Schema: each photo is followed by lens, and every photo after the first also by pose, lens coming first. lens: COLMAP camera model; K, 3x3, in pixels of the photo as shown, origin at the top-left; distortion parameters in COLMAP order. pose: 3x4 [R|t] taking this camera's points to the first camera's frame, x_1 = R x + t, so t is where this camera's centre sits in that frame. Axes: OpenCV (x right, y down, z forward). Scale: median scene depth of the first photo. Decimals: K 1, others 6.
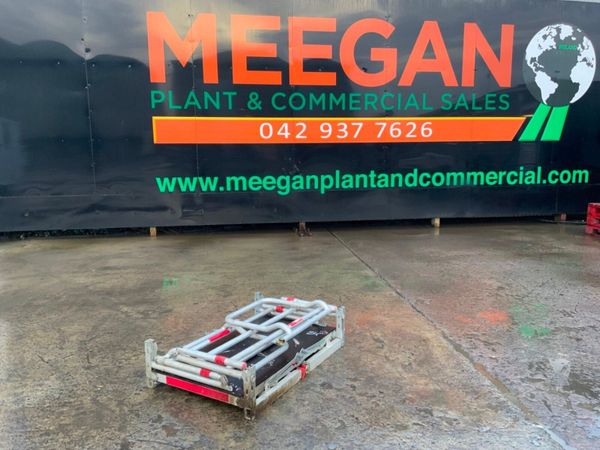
lens RADIAL K [[497.6, 0, 300.0], [0, 497.6, 226.3], [0, 0, 1]] dist [0.037235, -0.076622]
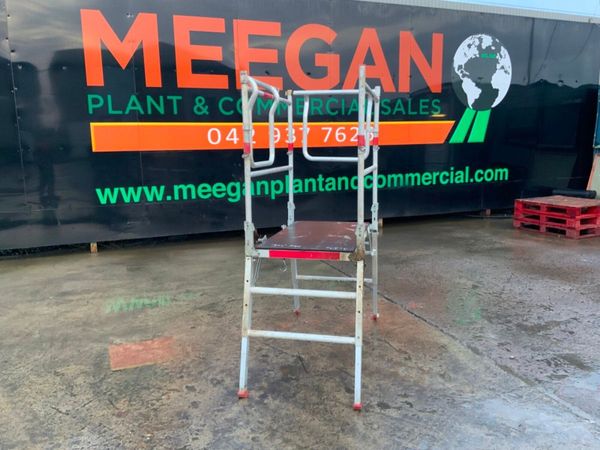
lens RADIAL K [[497.6, 0, 299.7], [0, 497.6, 226.3], [0, 0, 1]] dist [0.037235, -0.076622]
pose [[0.977952, -0.047191, 0.203428, -0.110263], [0.045639, 0.998882, 0.012319, -0.022069], [-0.203781, -0.002763, 0.979013, 0.019323]]
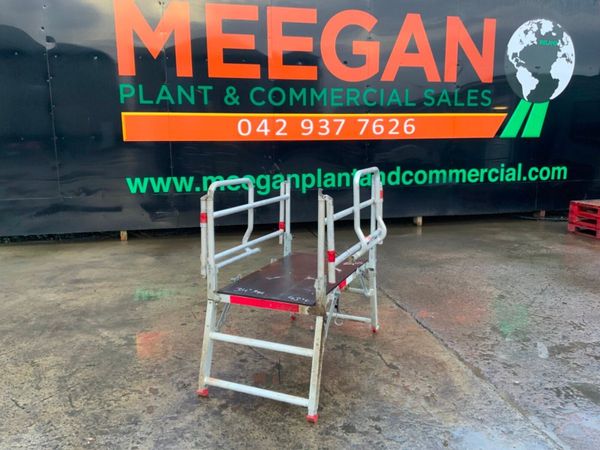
lens RADIAL K [[497.6, 0, 300.0], [0, 497.6, 225.9], [0, 0, 1]] dist [0.037235, -0.076622]
pose [[0.997139, -0.013047, 0.074457, -0.035451], [0.011450, 0.999696, 0.021831, -0.023984], [-0.074719, -0.020916, 0.996985, 0.043461]]
